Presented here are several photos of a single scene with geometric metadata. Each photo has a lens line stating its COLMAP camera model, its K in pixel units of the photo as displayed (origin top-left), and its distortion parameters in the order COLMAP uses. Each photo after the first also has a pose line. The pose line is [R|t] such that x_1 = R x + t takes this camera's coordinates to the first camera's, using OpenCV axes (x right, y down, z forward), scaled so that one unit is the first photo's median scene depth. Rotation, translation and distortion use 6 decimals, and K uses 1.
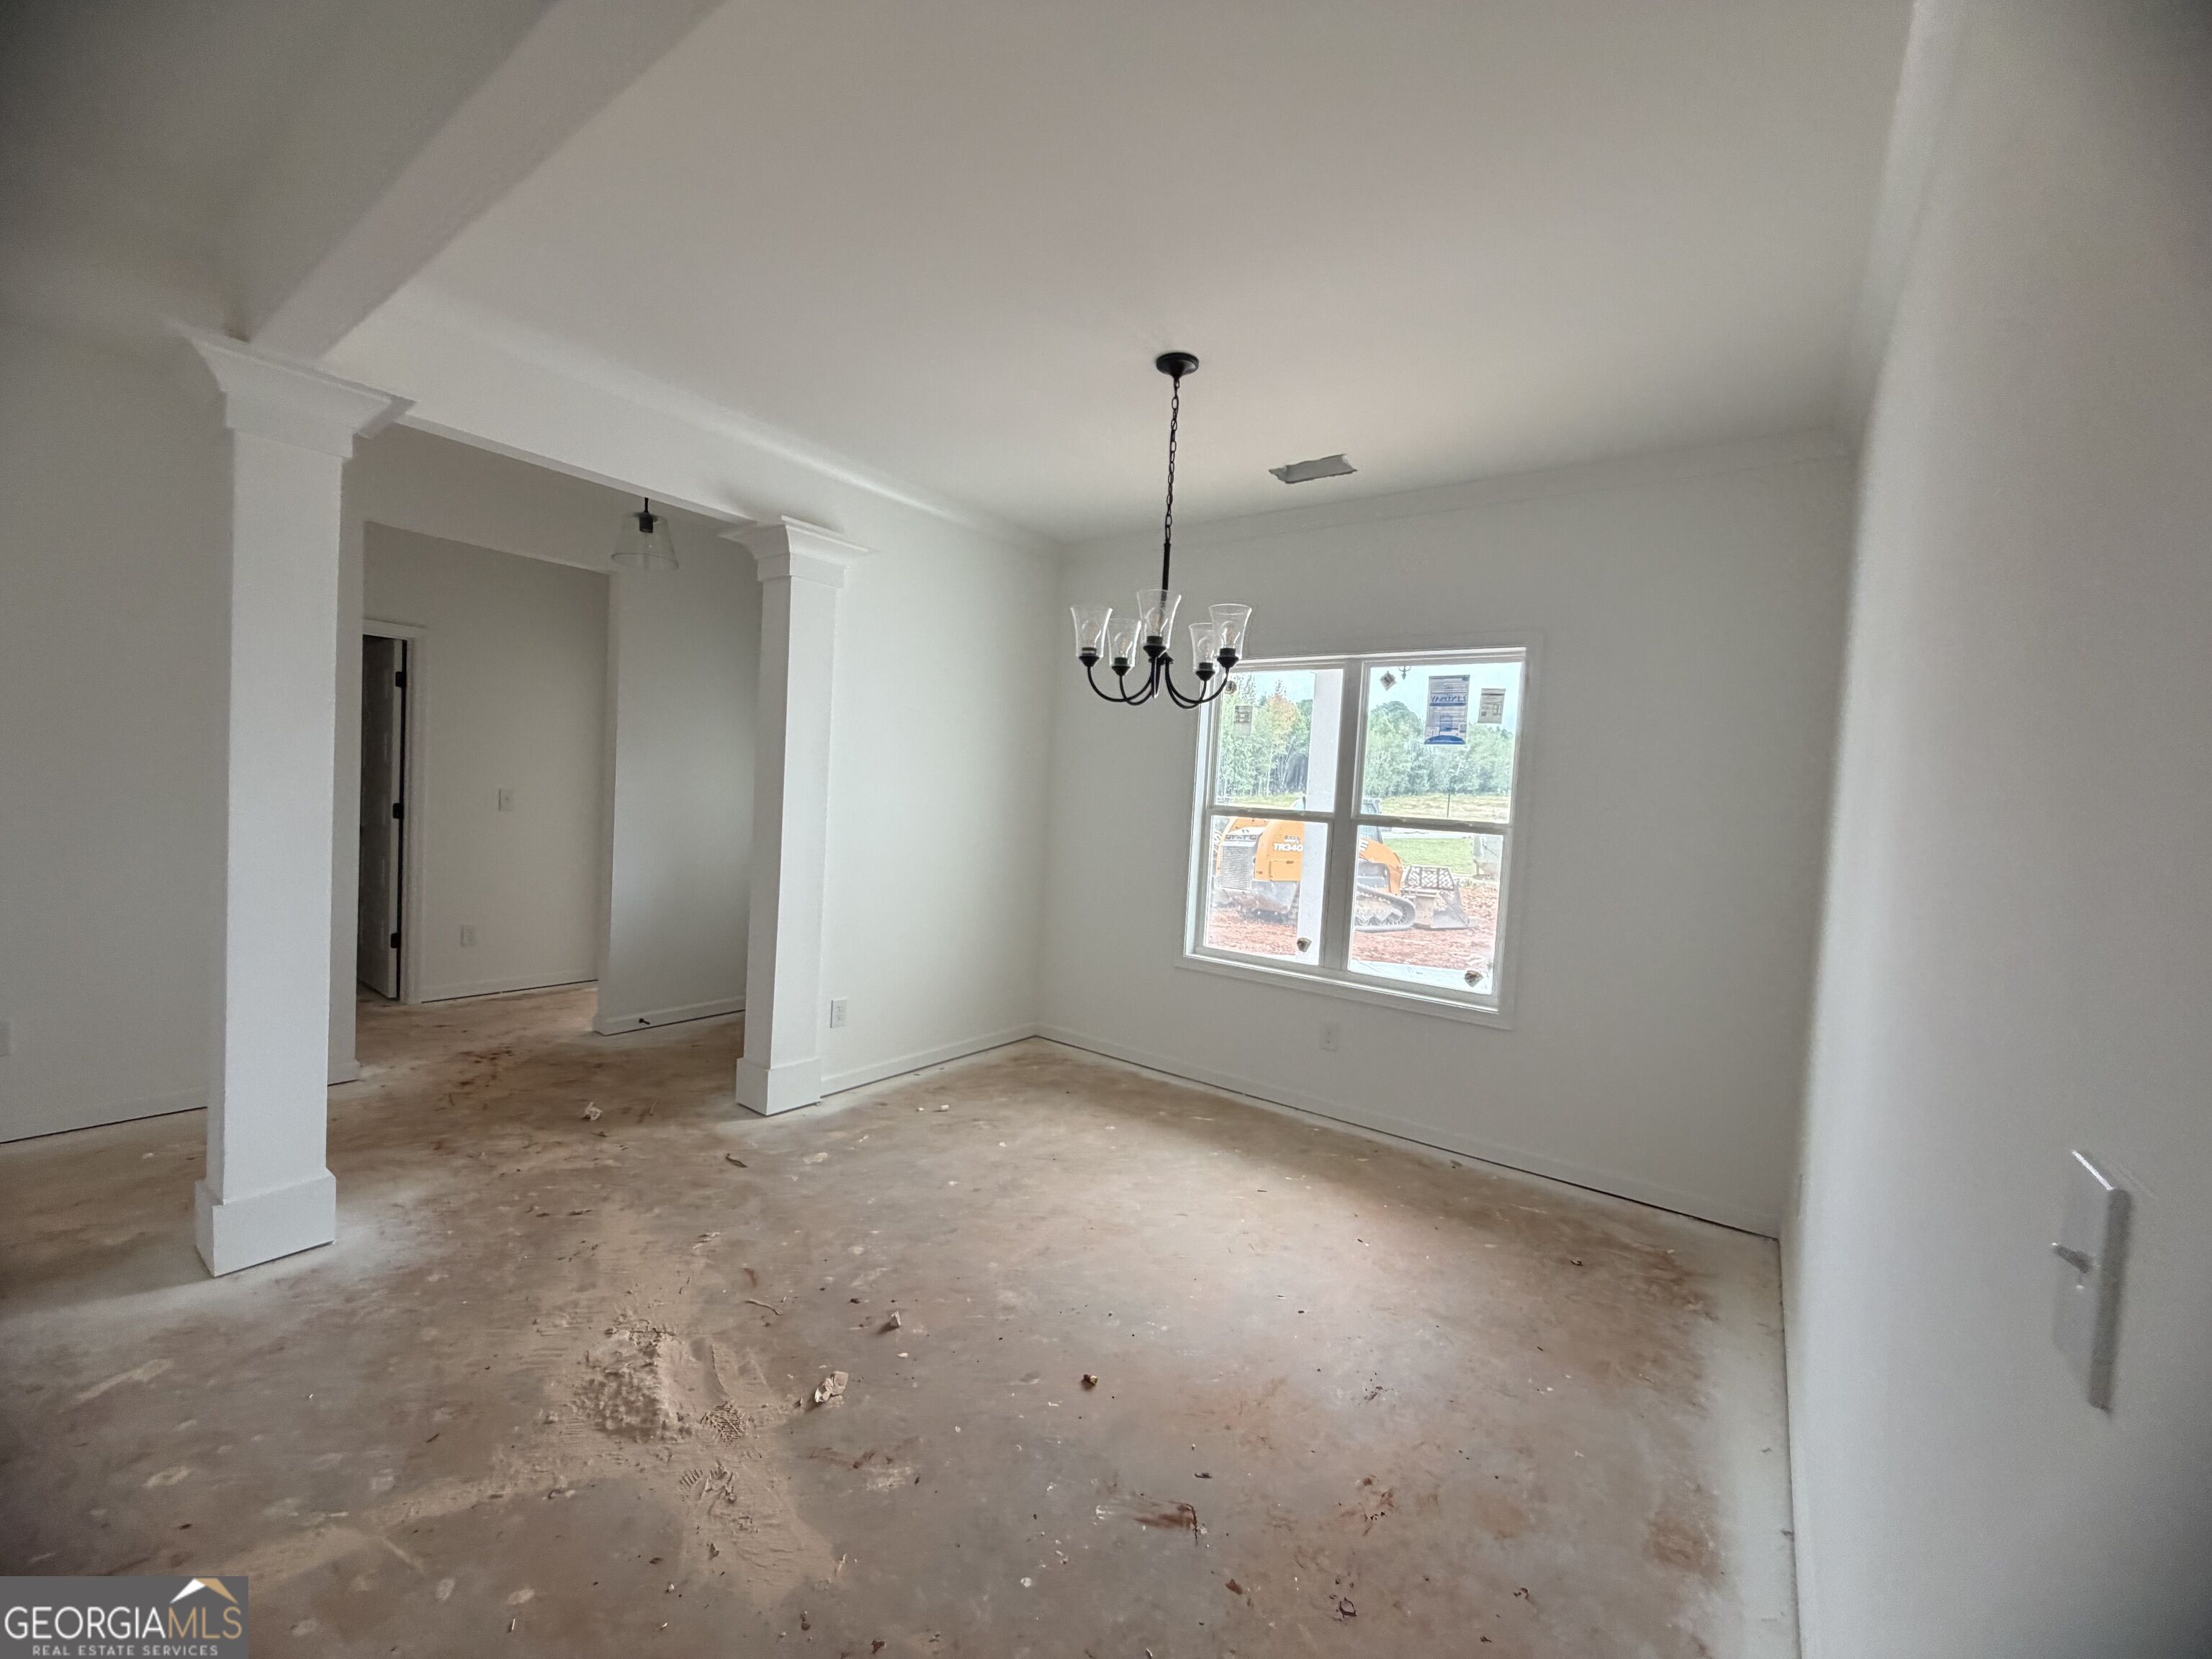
lens RADIAL K [[882.1, 0, 1101.0], [0, 882.1, 833.7], [0, 0, 1]] dist [0.000326, -0.000116]
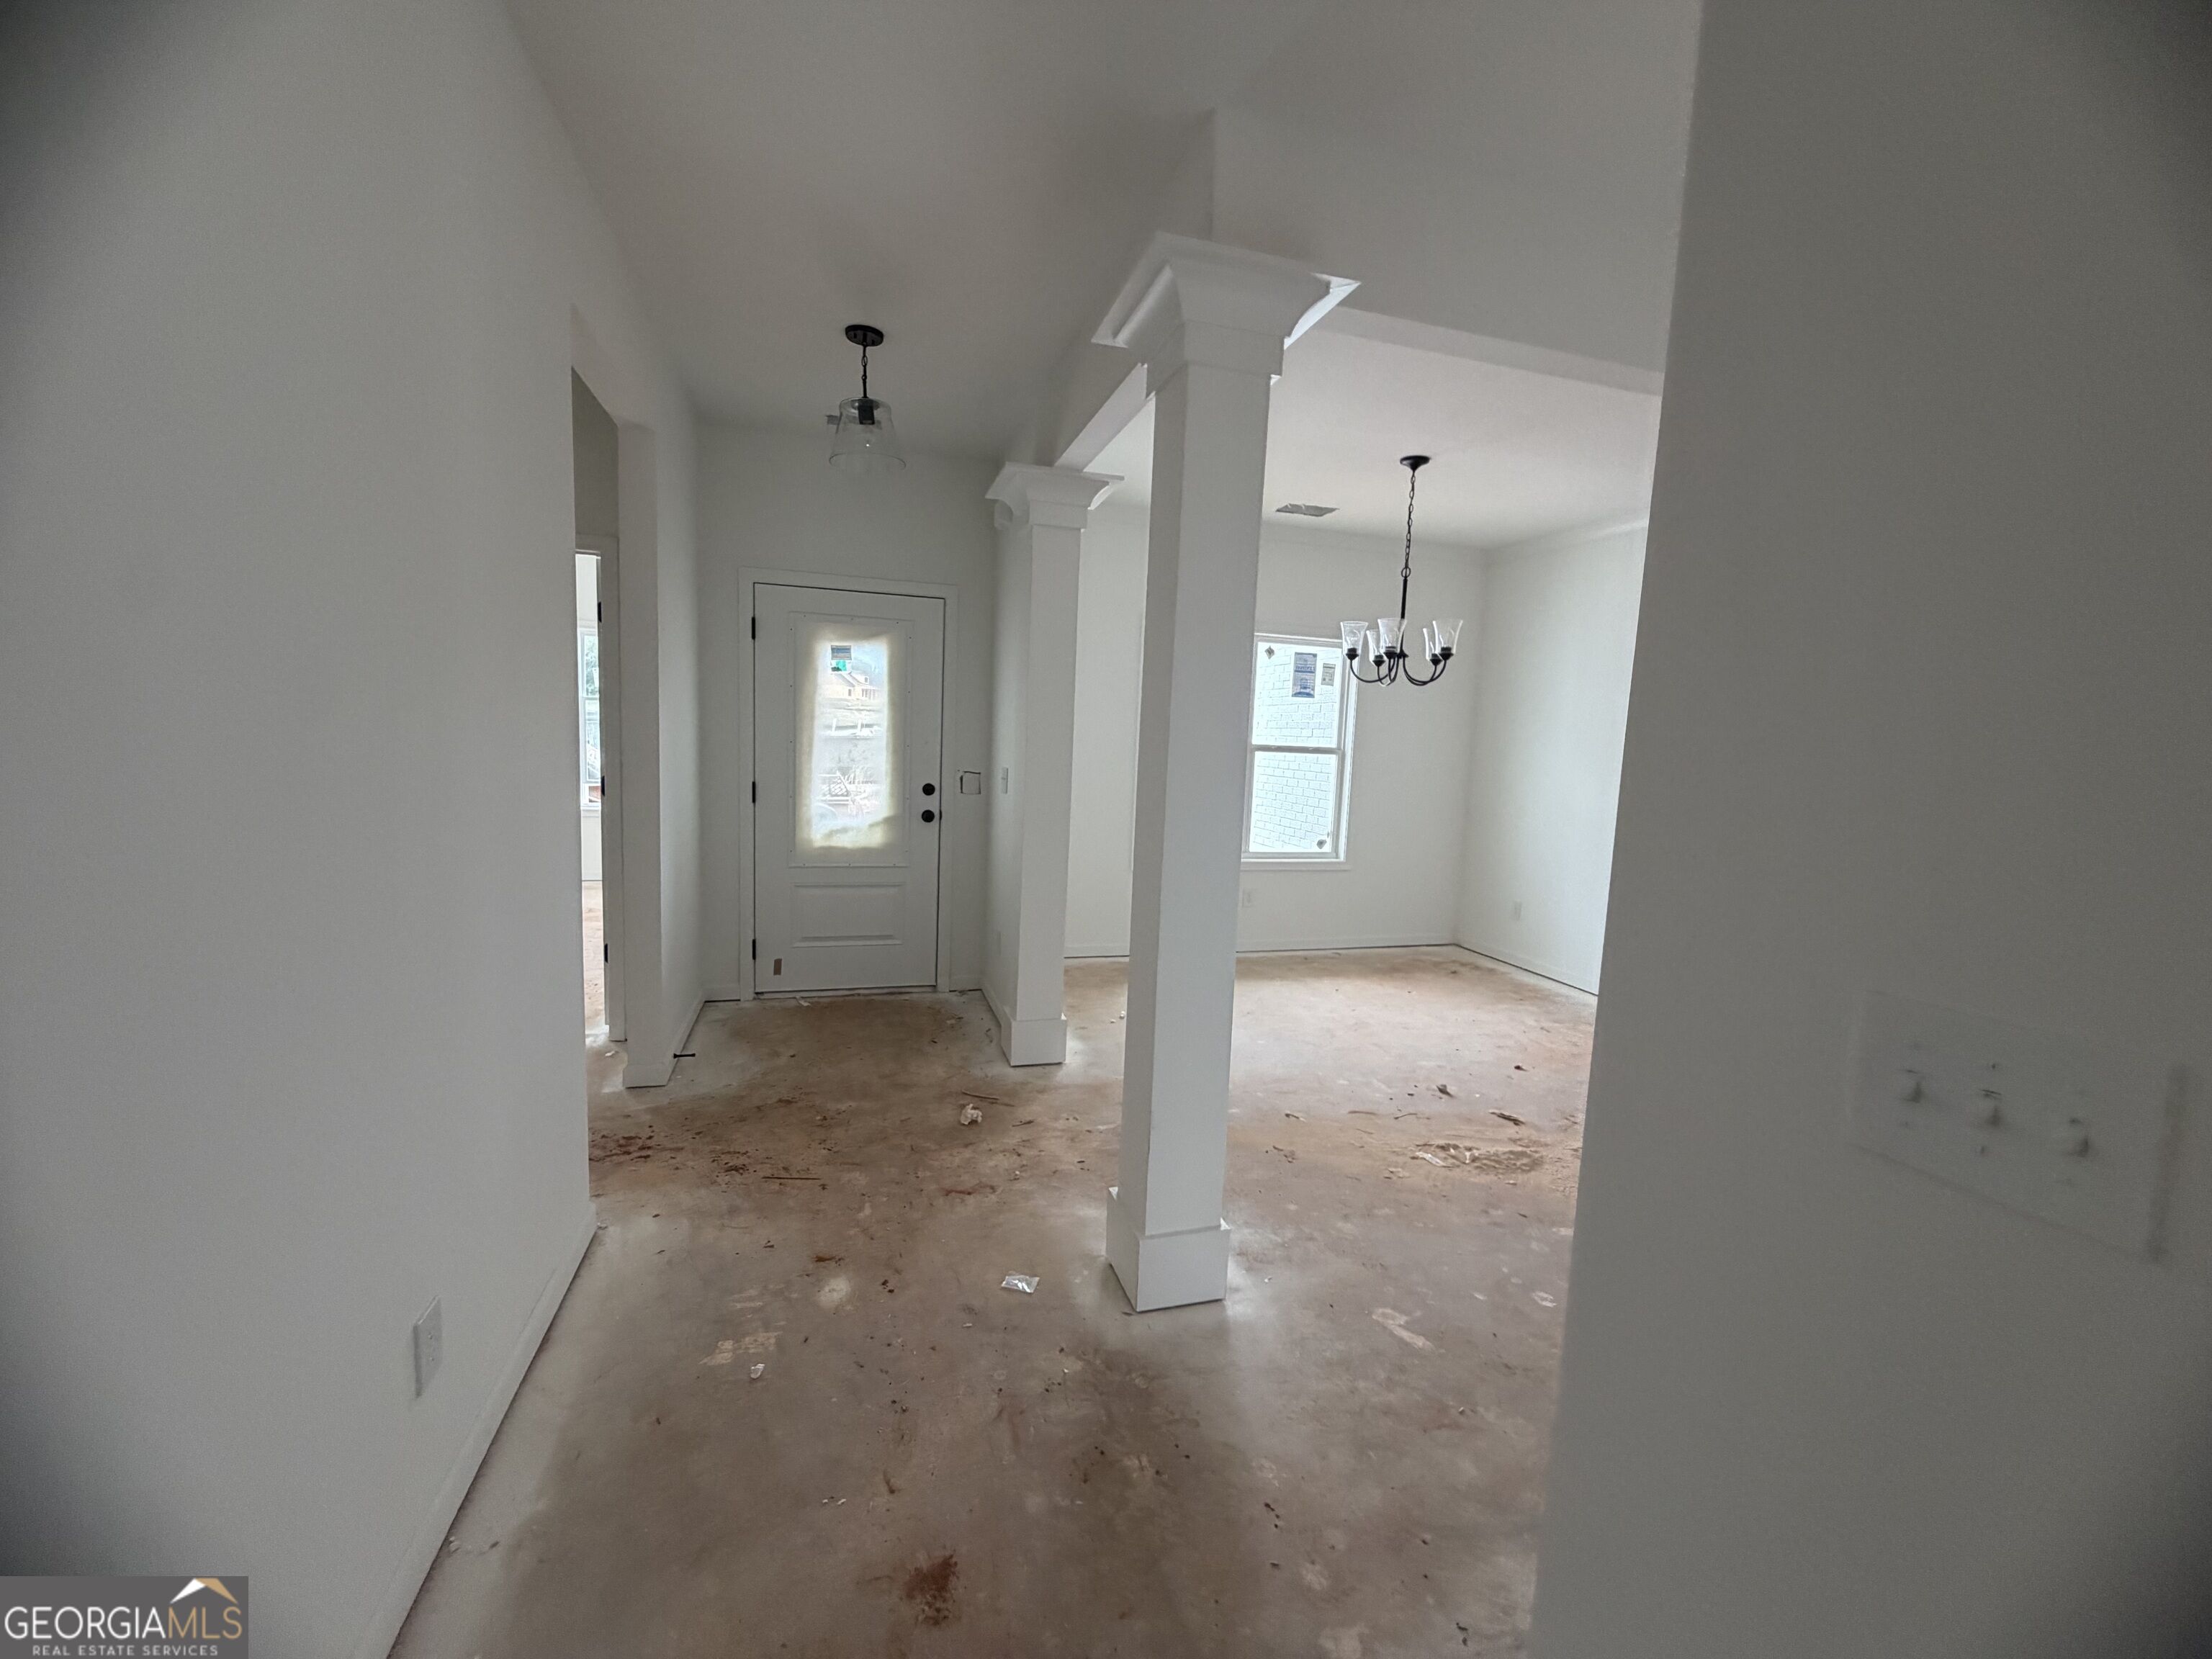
lens RADIAL K [[882.1, 0, 1100.0], [0, 882.1, 832.6], [0, 0, 1]] dist [0.000326, -0.000116]
pose [[0.600959, -0.119194, 0.790342, -1.379806], [0.030903, 0.991544, 0.126039, -0.092585], [-0.798682, -0.051320, 0.599561, 0.436584]]
